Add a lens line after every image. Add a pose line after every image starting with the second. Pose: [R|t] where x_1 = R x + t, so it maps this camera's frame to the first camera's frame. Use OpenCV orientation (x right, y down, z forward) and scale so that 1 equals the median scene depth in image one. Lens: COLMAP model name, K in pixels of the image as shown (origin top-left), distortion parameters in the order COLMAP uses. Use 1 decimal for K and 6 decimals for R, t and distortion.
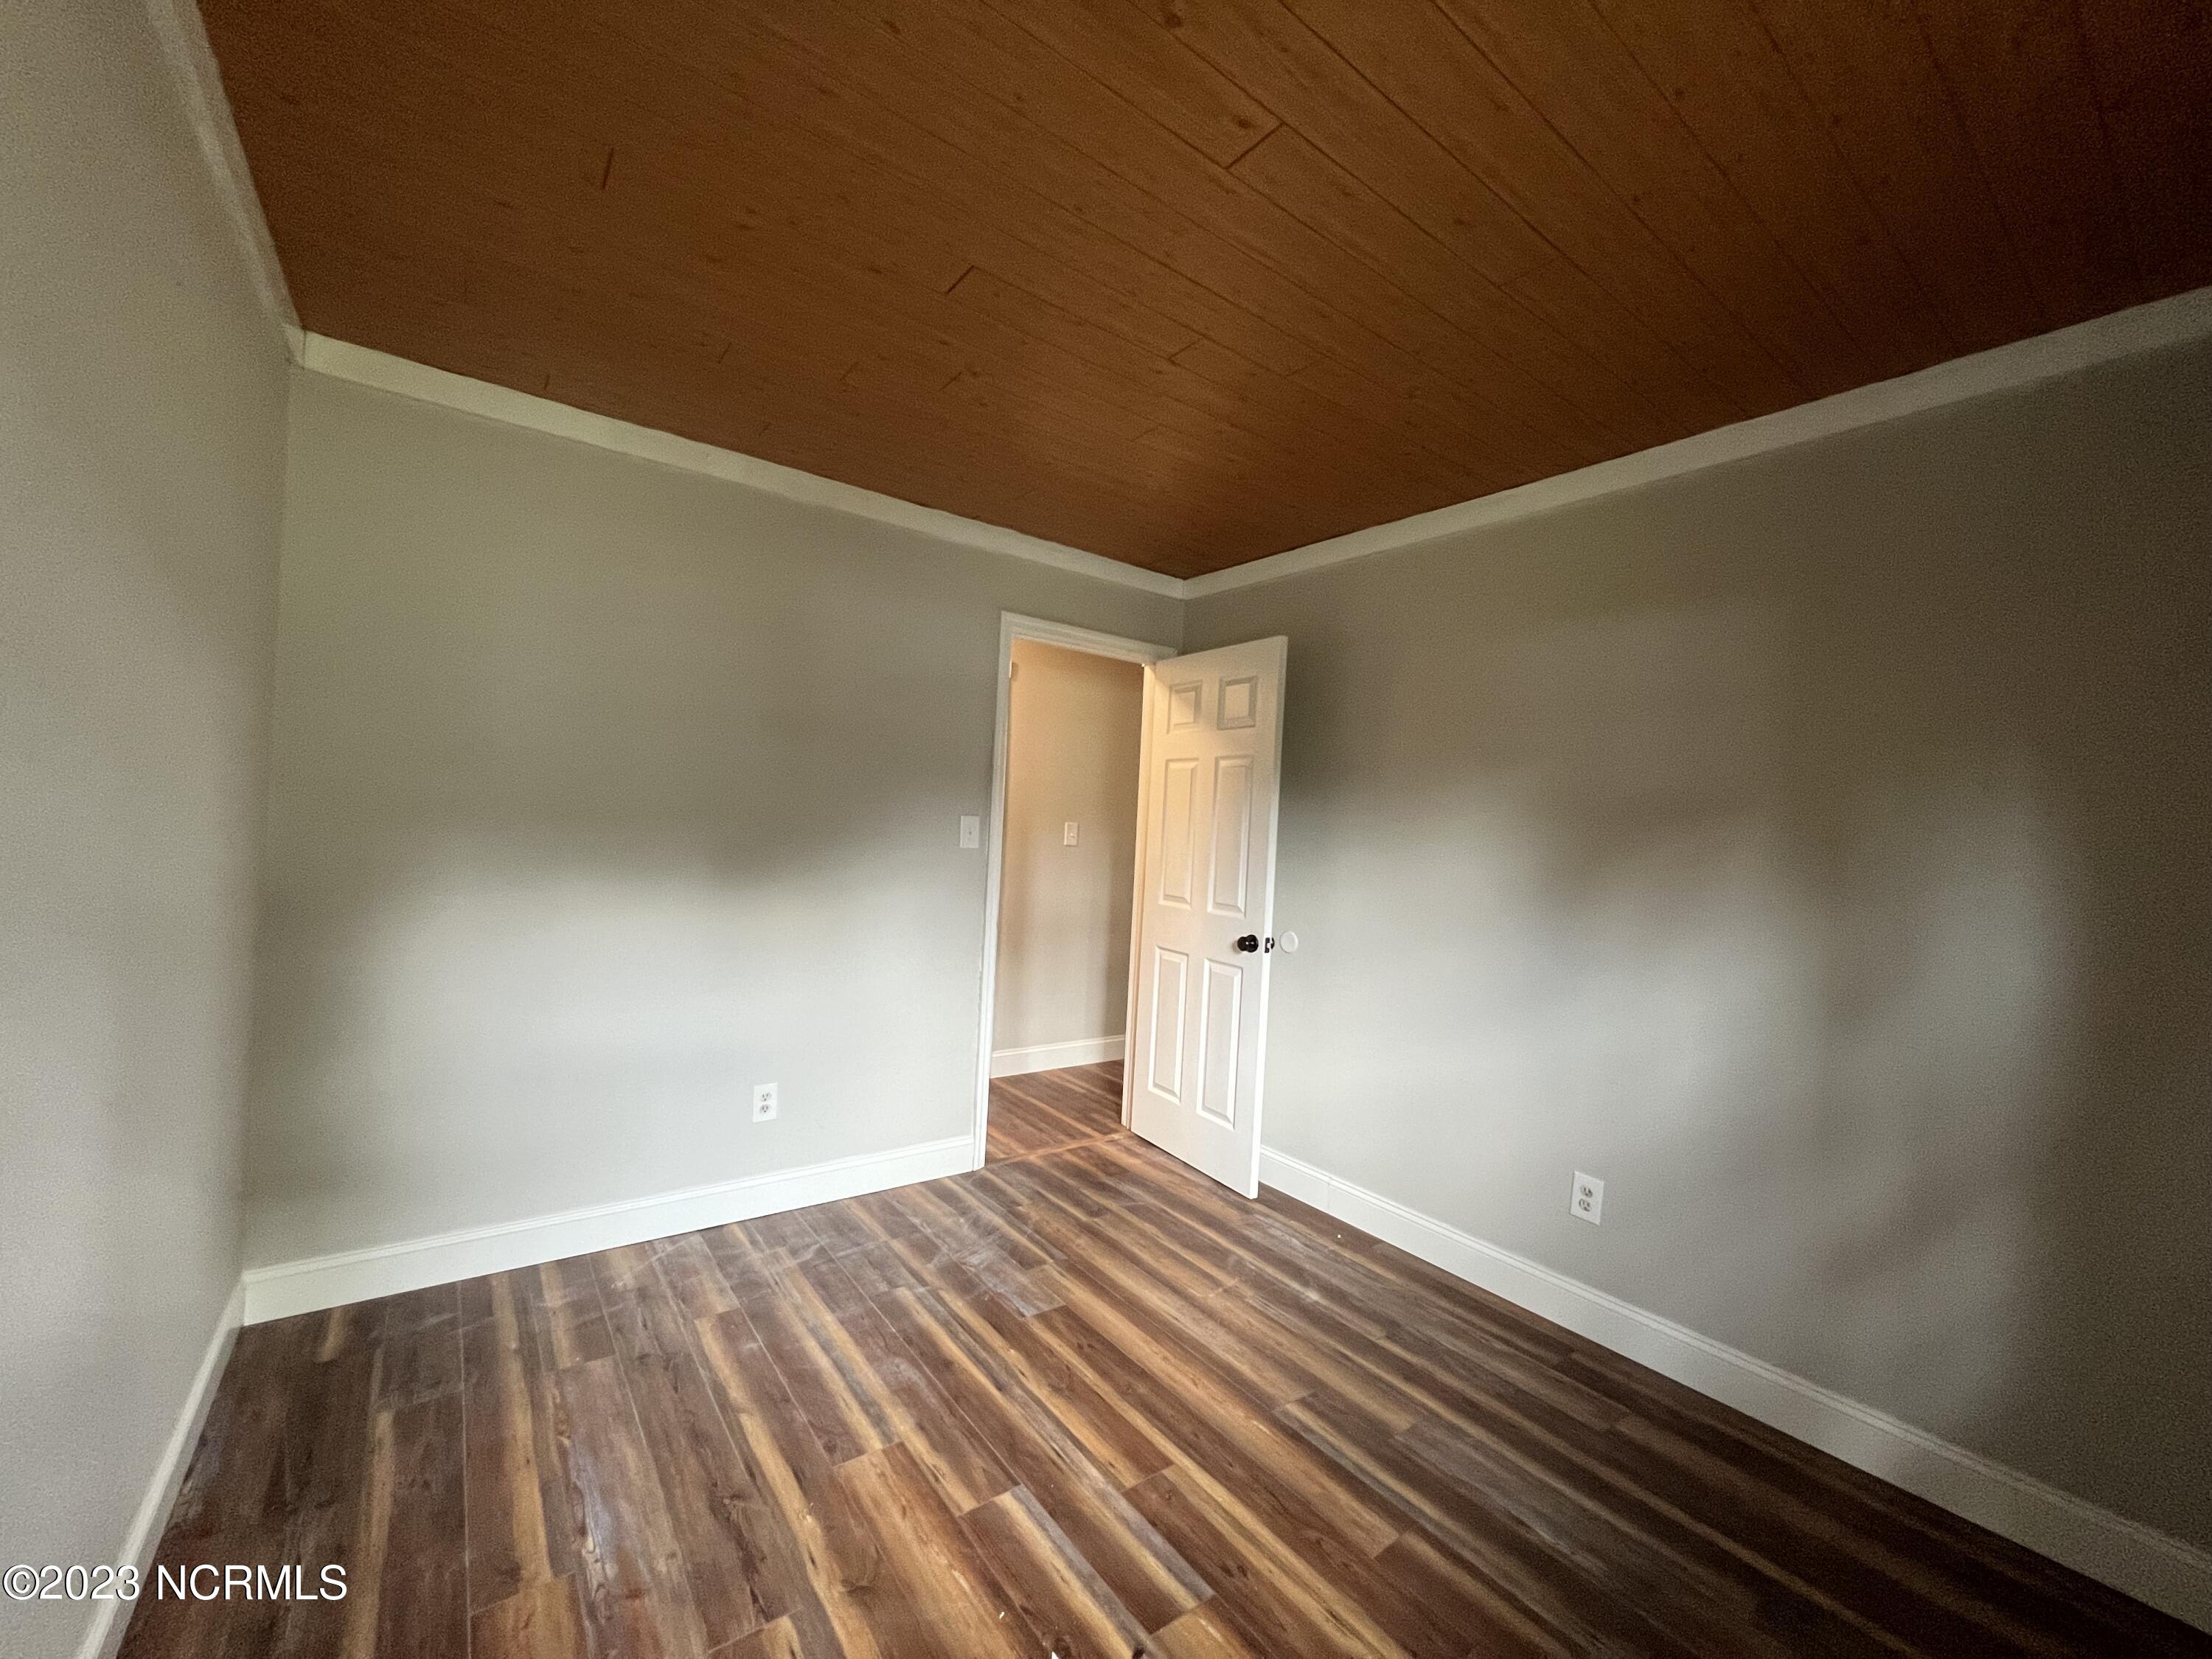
lens RADIAL K [[883.8, 0, 1101.3], [0, 883.8, 839.9], [0, 0, 1]] dist [-0.002304, 0.001117]
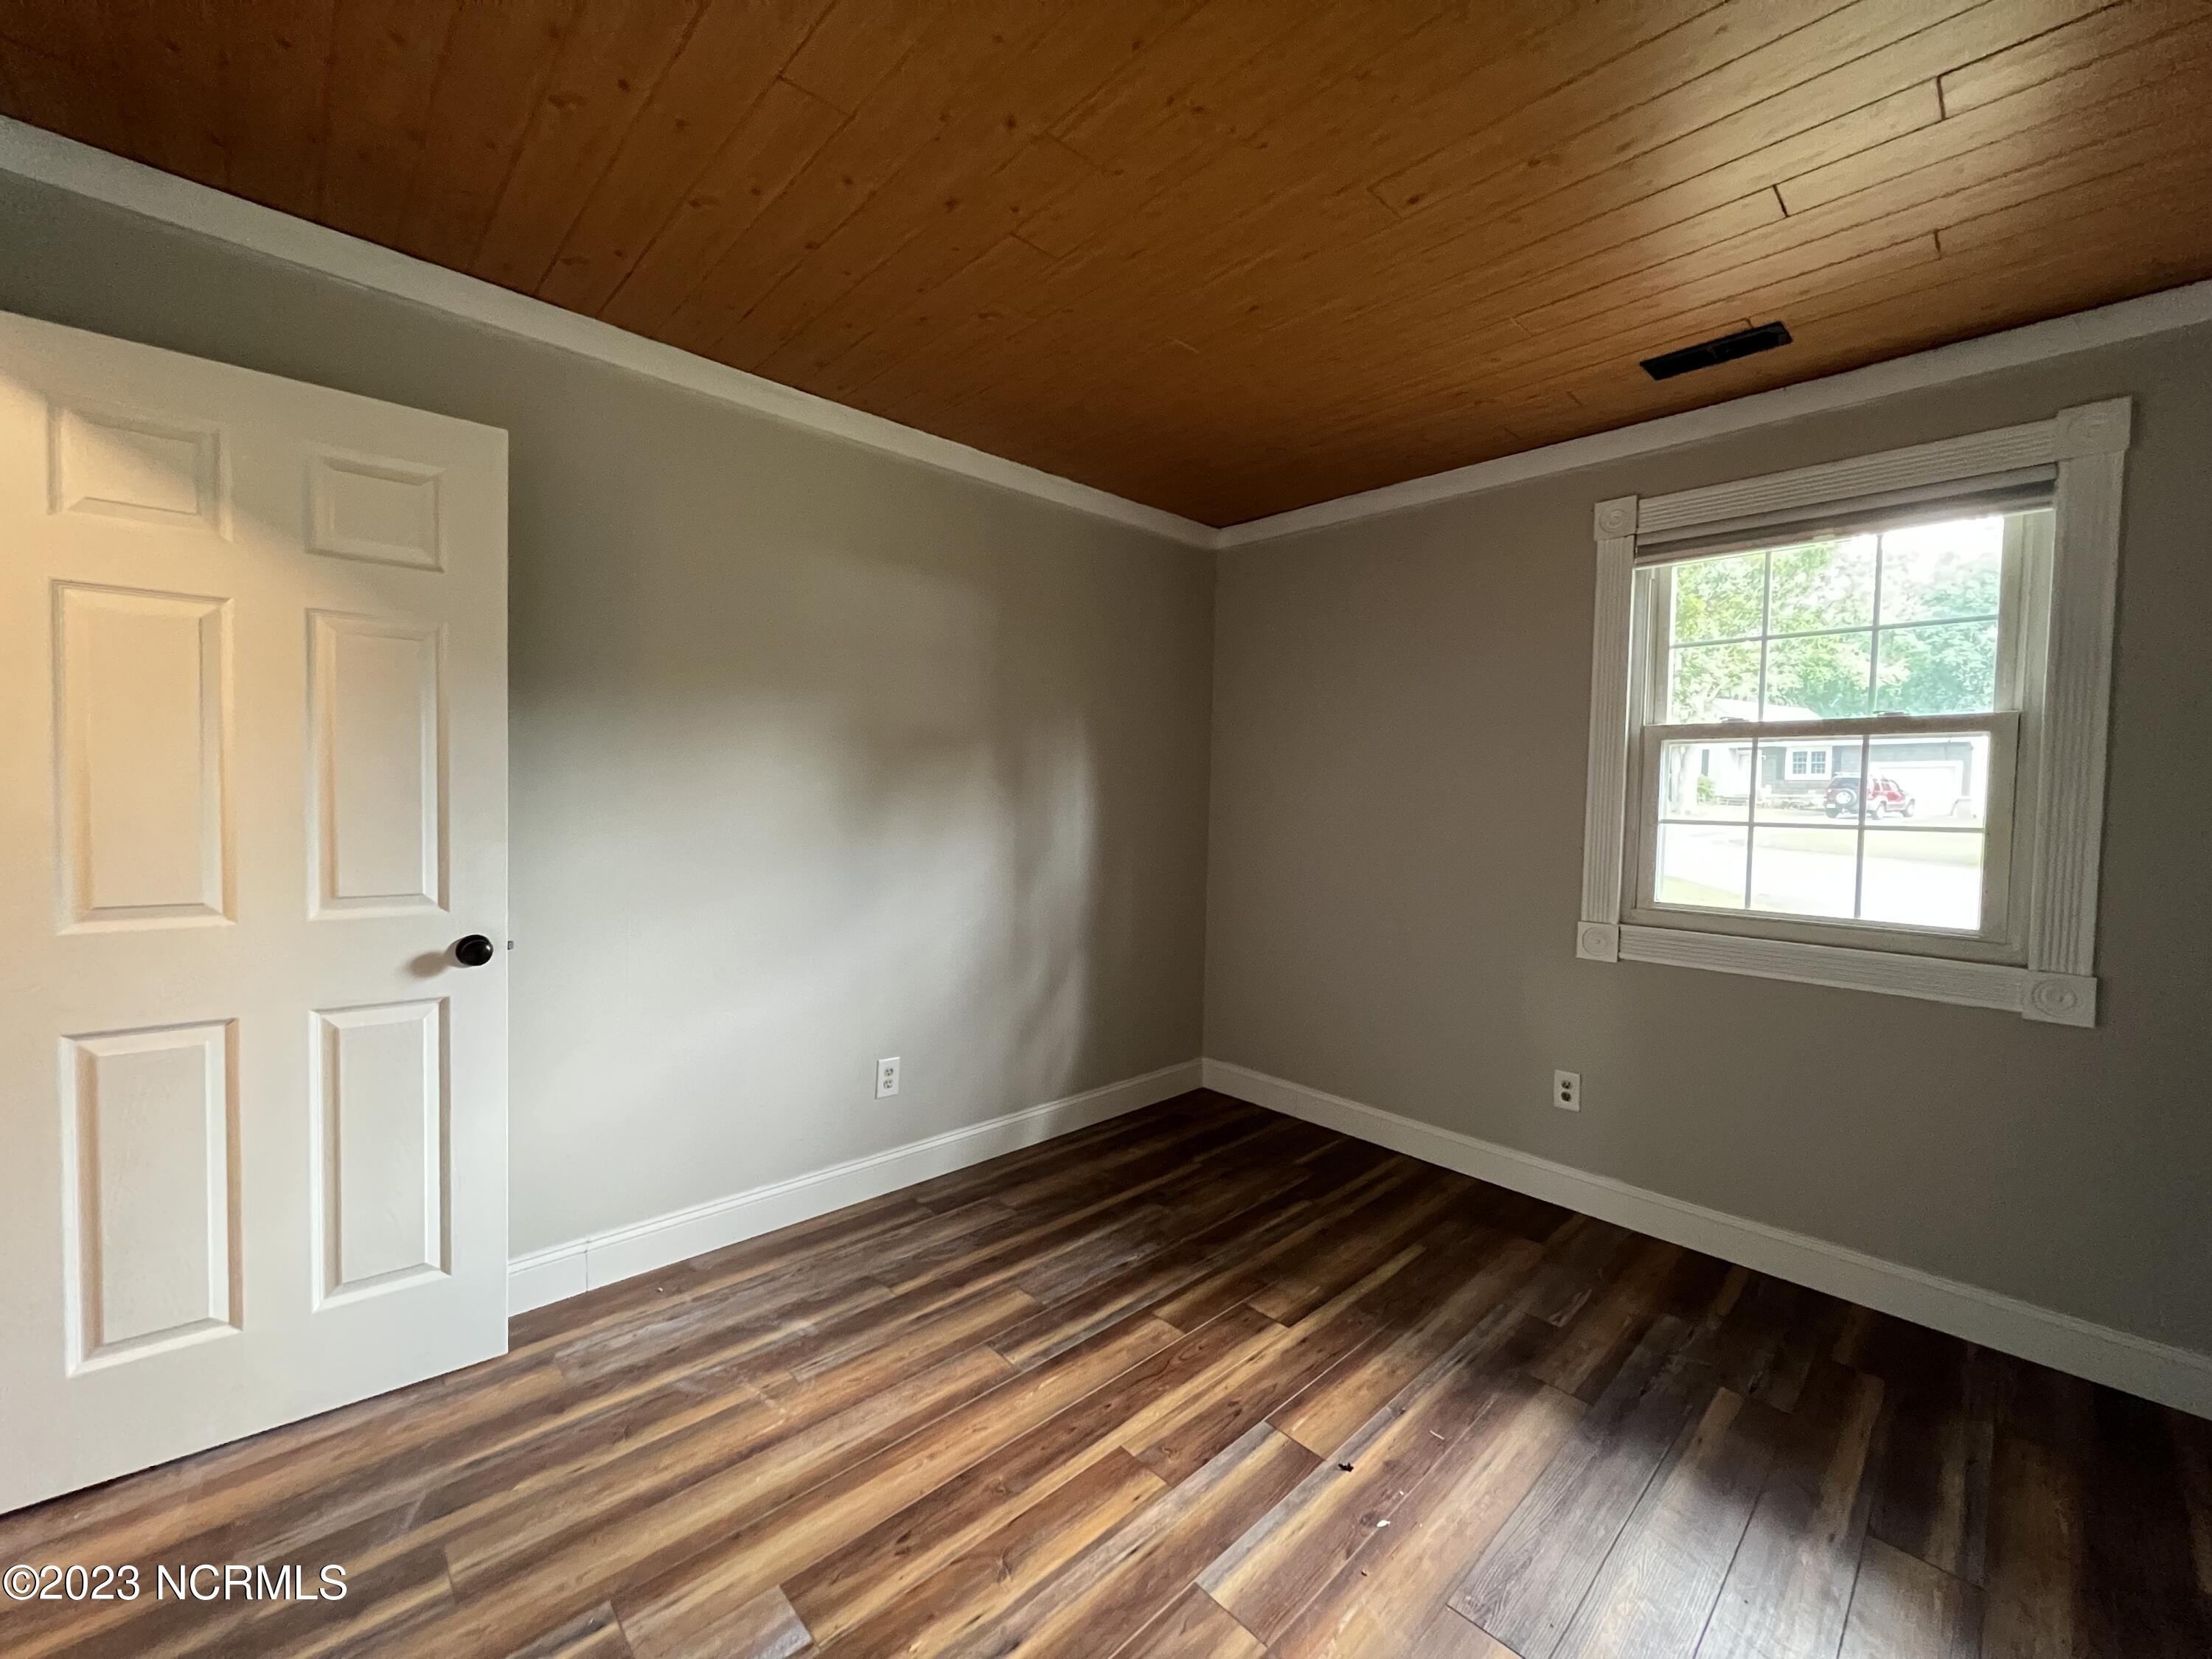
lens RADIAL K [[888.2, 0, 1098.8], [0, 888.2, 835.3], [0, 0, 1]] dist [0.001409, 0.000538]
pose [[-0.117404, -0.104226, 0.987600, -0.709489], [-0.015048, 0.994550, 0.103171, -0.041691], [-0.992970, -0.002749, -0.118333, 1.019227]]
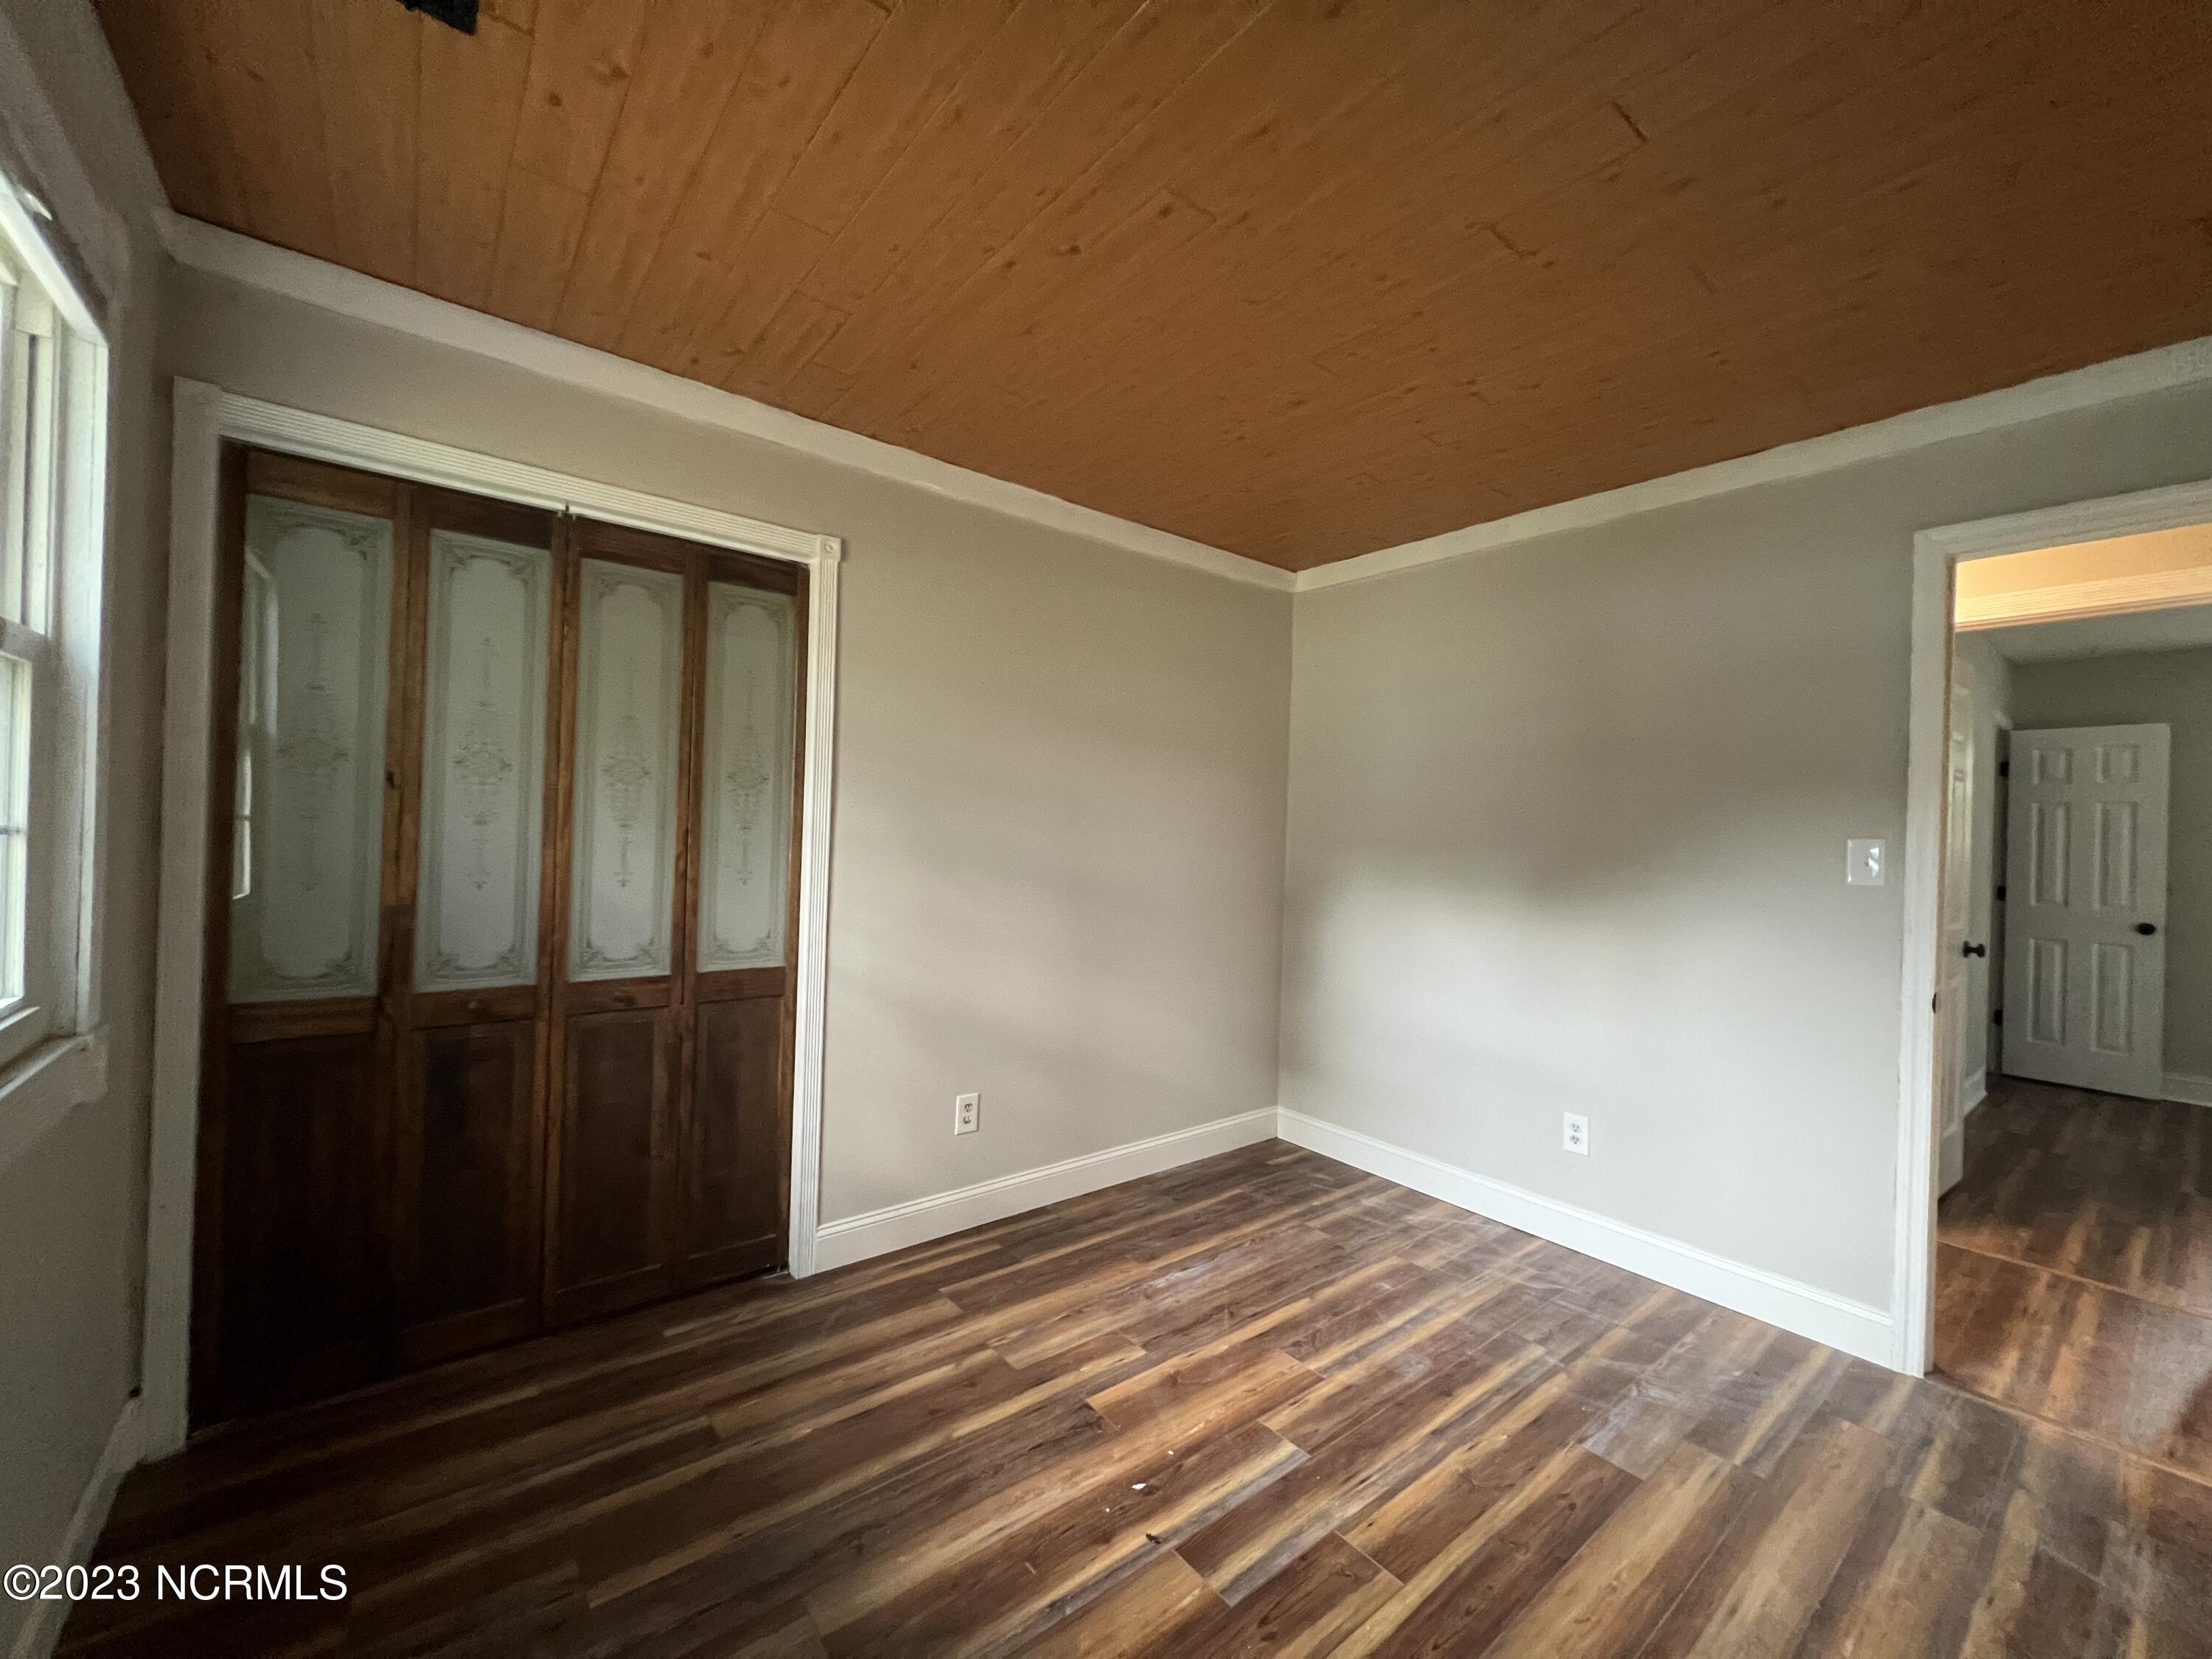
lens RADIAL K [[883.8, 0, 1099.2], [0, 883.8, 835.5], [0, 0, 1]] dist [-0.002304, 0.001117]
pose [[0.031172, -0.042802, -0.998597, 0.842642], [-0.043481, 0.998079, -0.044137, 0.043148], [0.998568, 0.044796, 0.029251, 0.587643]]
